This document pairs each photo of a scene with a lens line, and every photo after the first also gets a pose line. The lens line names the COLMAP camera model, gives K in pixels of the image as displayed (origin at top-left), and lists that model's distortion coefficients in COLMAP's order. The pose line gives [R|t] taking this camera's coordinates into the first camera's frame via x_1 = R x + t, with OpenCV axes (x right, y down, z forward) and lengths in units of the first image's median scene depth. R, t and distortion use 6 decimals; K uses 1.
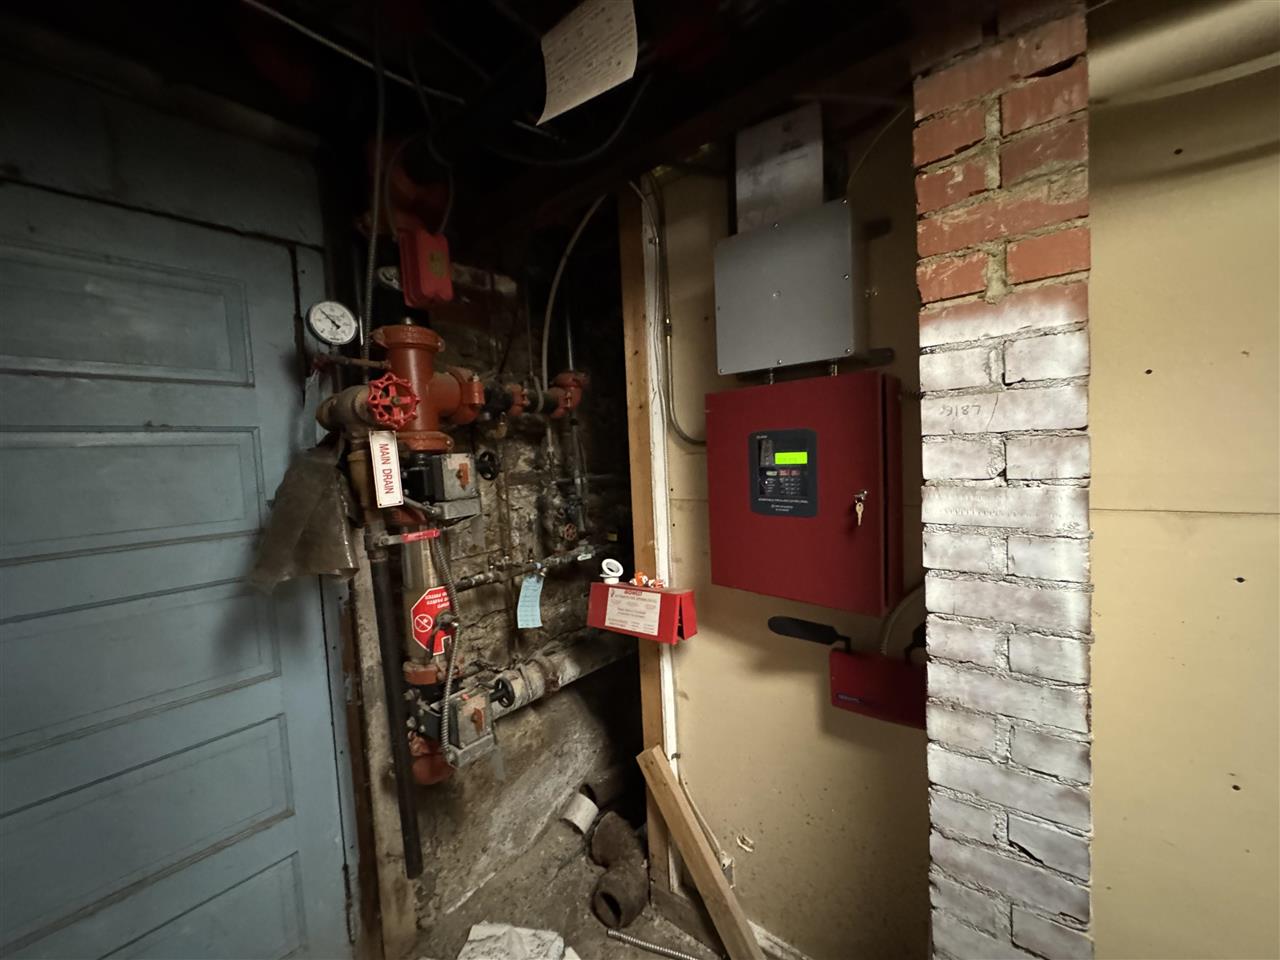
lens RADIAL K [[514.1, 0, 638.2], [0, 514.1, 481.5], [0, 0, 1]] dist [0.000797, 0.000031]
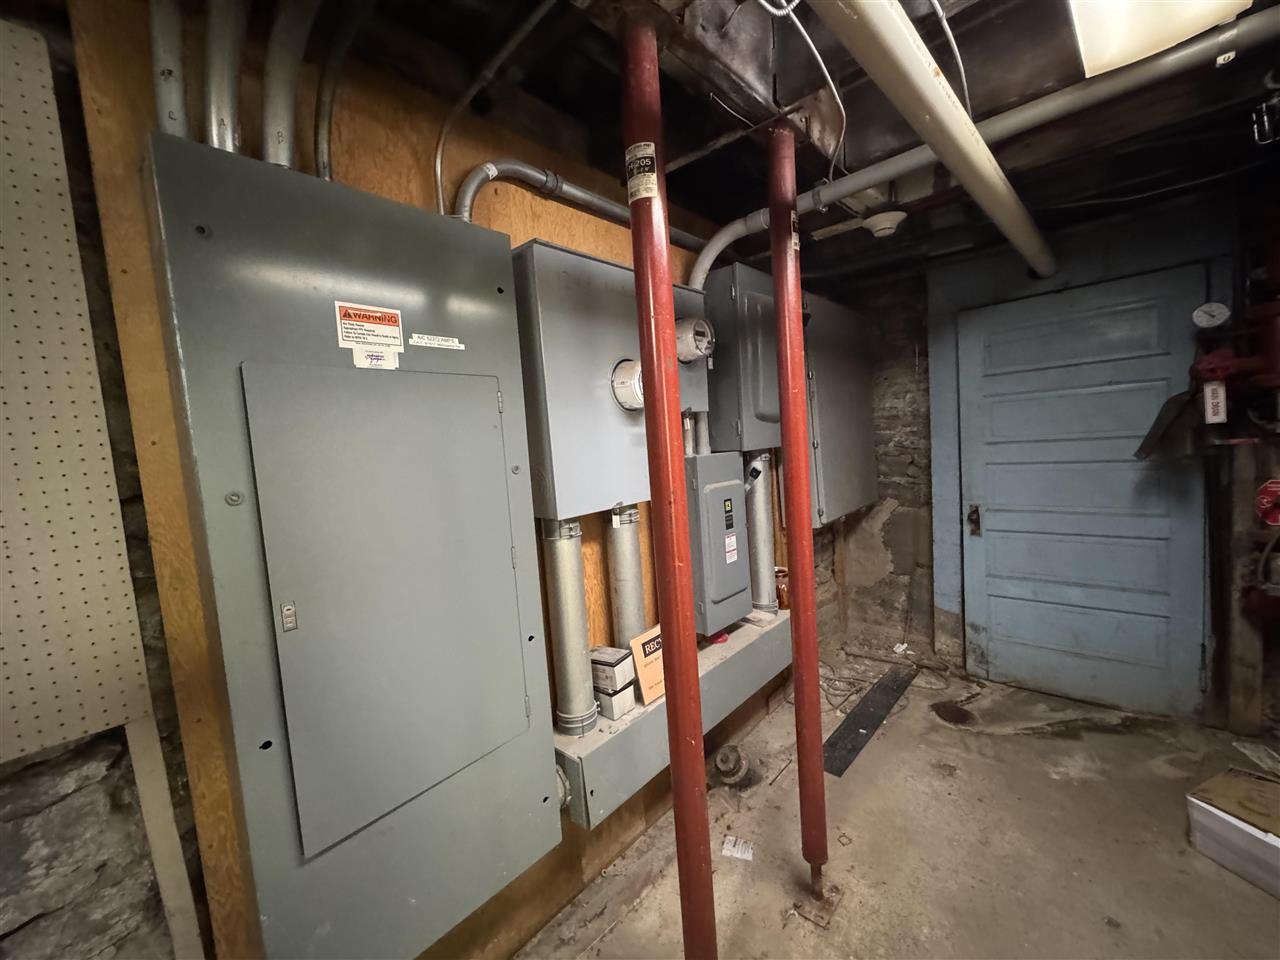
lens RADIAL K [[514.1, 0, 637.1], [0, 514.1, 478.0], [0, 0, 1]] dist [0.000797, 0.000031]
pose [[-0.049381, 0.127919, -0.990555, 1.291585], [0.028336, 0.991545, 0.126634, -0.041897], [0.998378, -0.021815, -0.052588, -0.840778]]
